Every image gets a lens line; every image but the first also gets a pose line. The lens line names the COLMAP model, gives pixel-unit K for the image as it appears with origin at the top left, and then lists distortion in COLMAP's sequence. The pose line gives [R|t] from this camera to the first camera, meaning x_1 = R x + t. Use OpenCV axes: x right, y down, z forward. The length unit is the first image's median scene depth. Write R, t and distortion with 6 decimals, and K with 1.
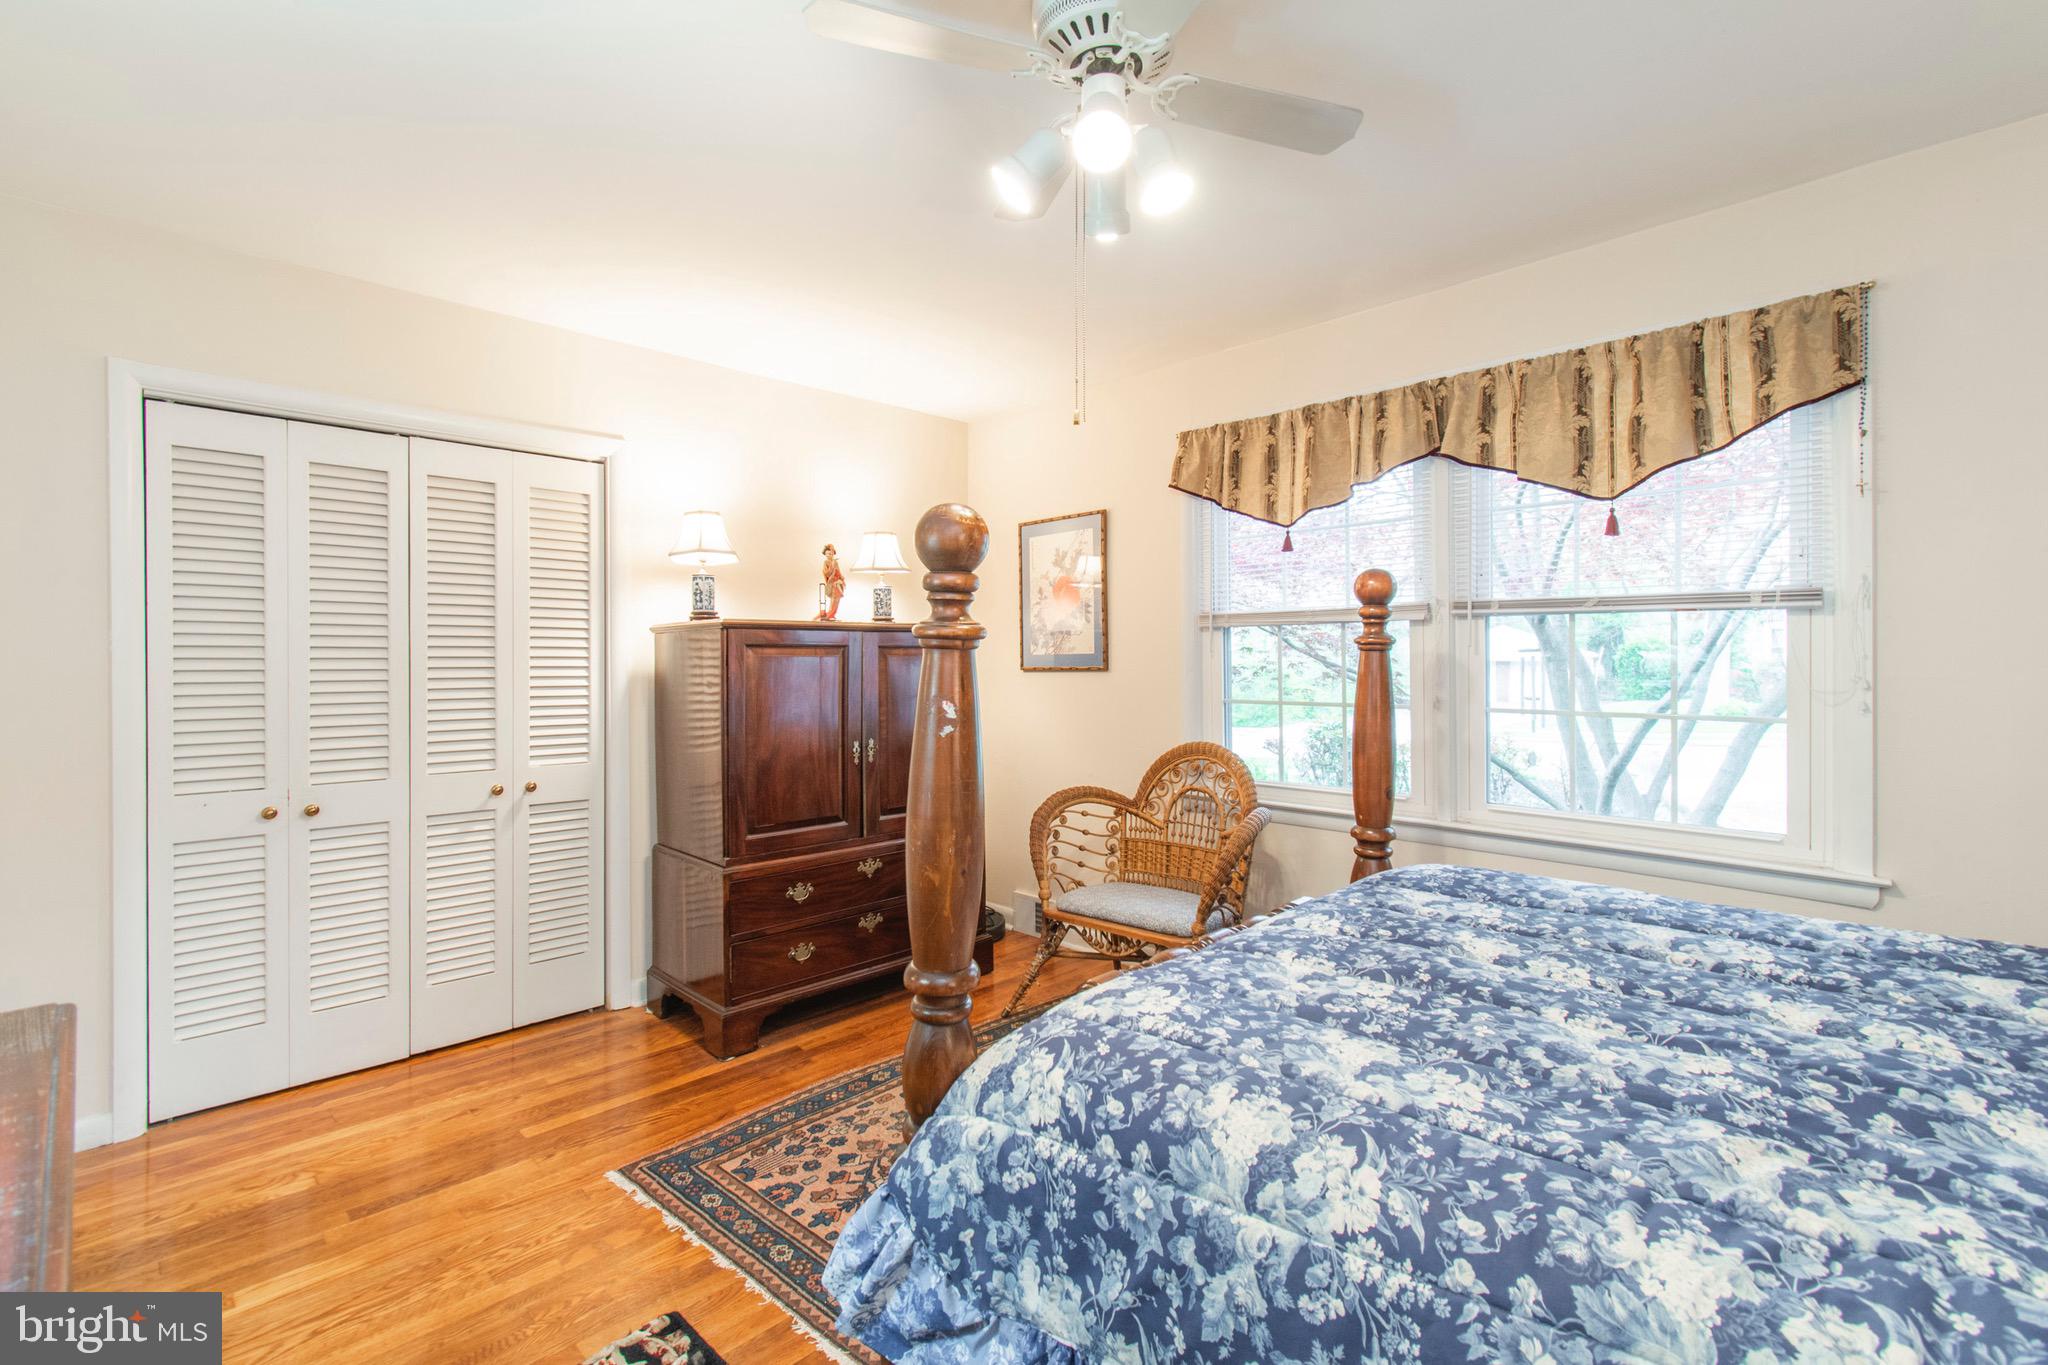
lens RADIAL K [[921.7, 0, 1035.2], [0, 921.7, 665.1], [0, 0, 1]] dist [0.003056, -0.001015]
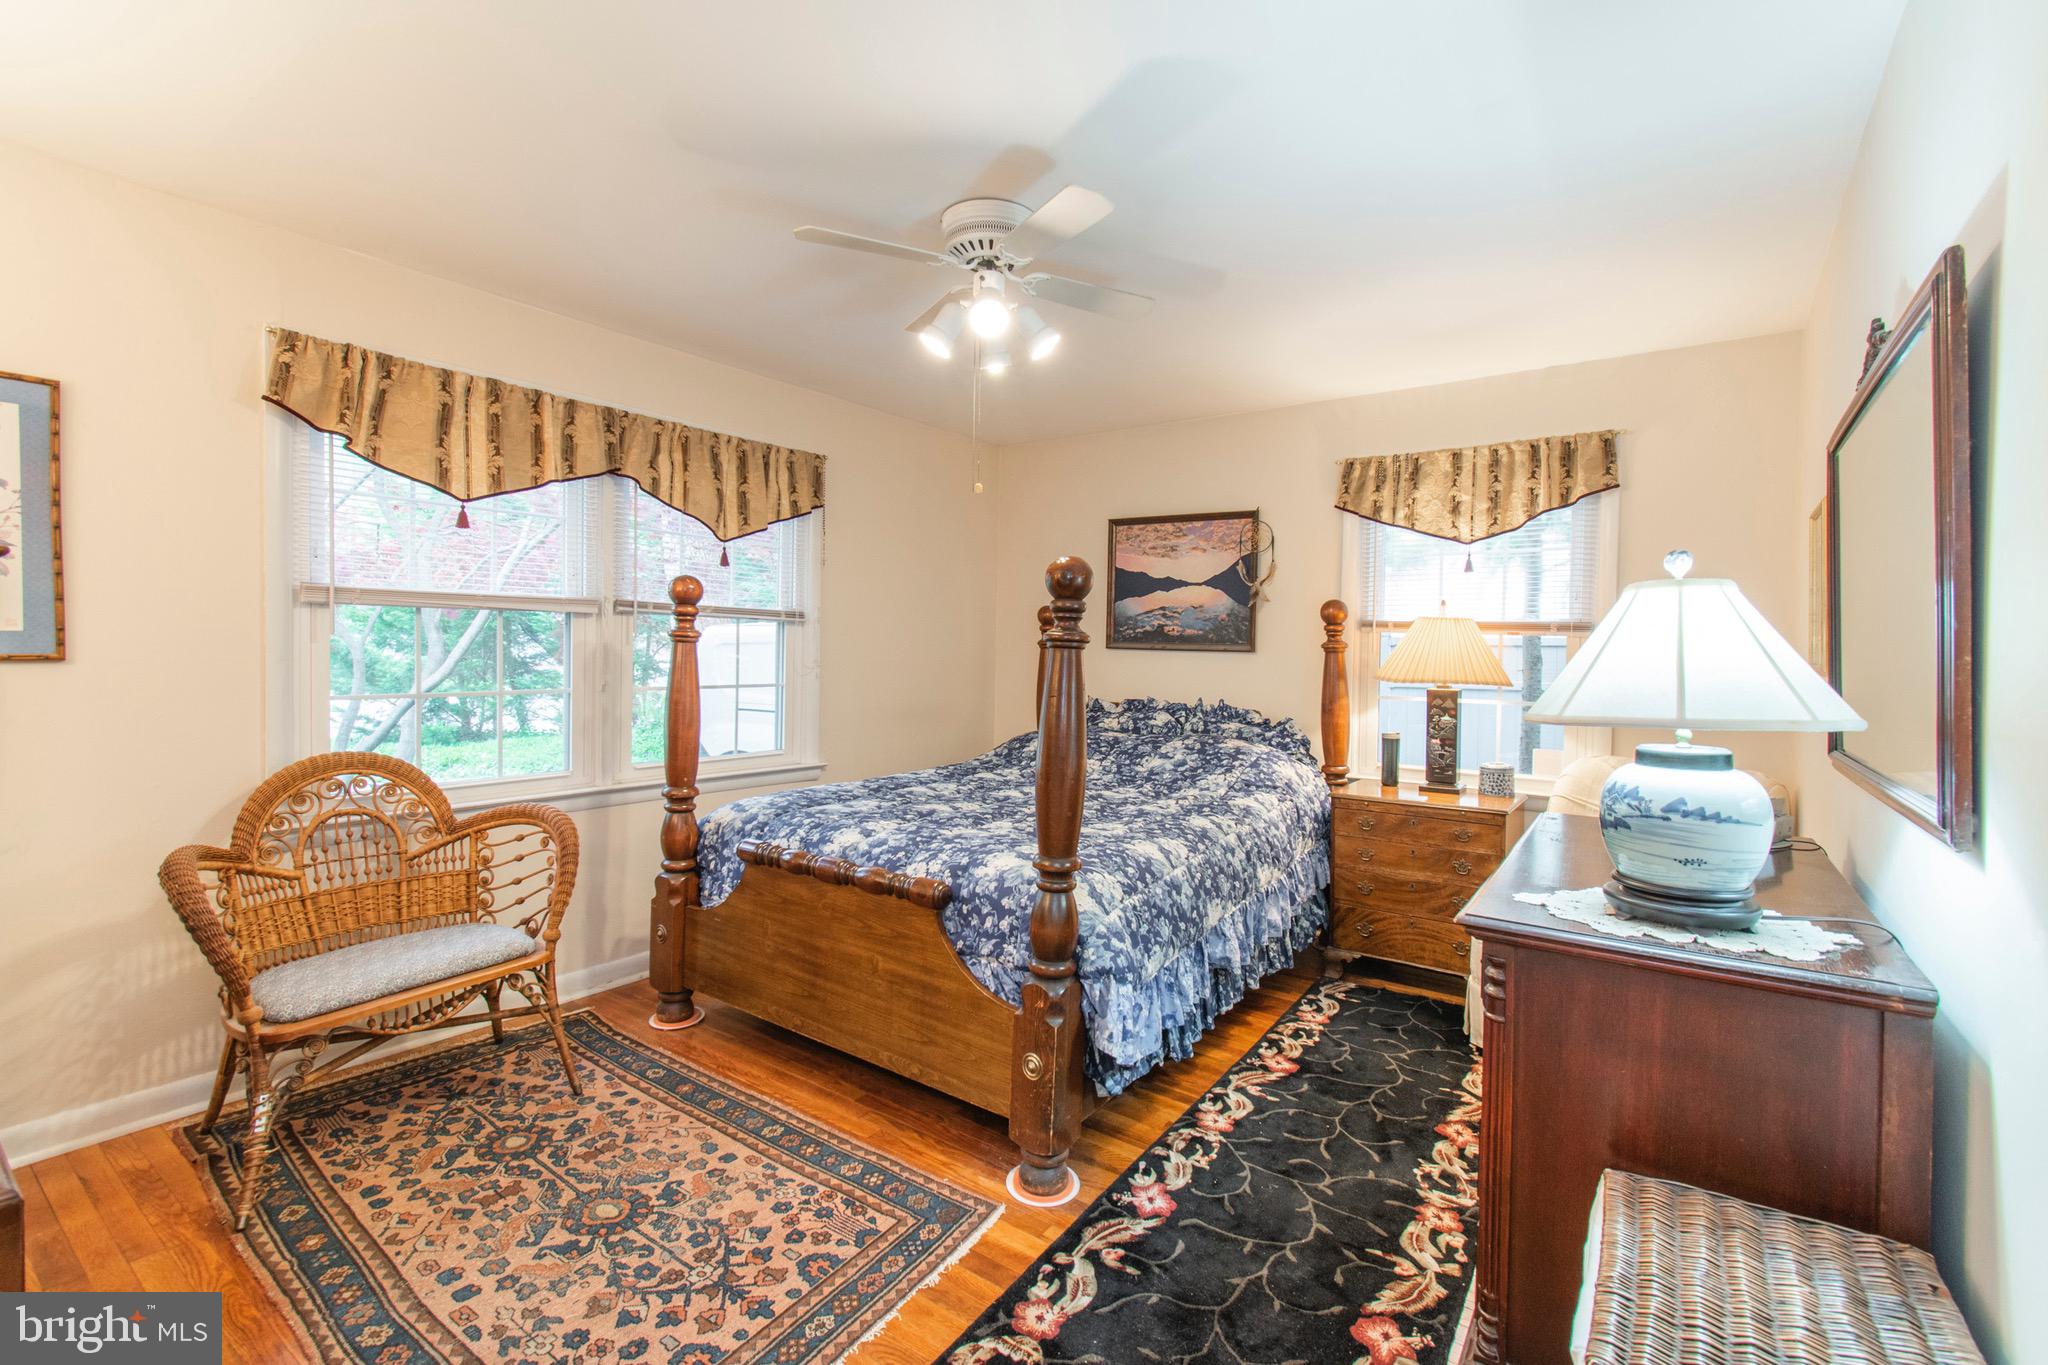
lens RADIAL K [[921.7, 0, 1029.8], [0, 921.7, 677.3], [0, 0, 1]] dist [0.003056, -0.001015]
pose [[-0.151647, -0.026712, 0.988074, -0.892900], [-0.008105, 0.999635, 0.025781, -0.004593], [-0.988402, -0.004099, -0.151808, 0.725220]]
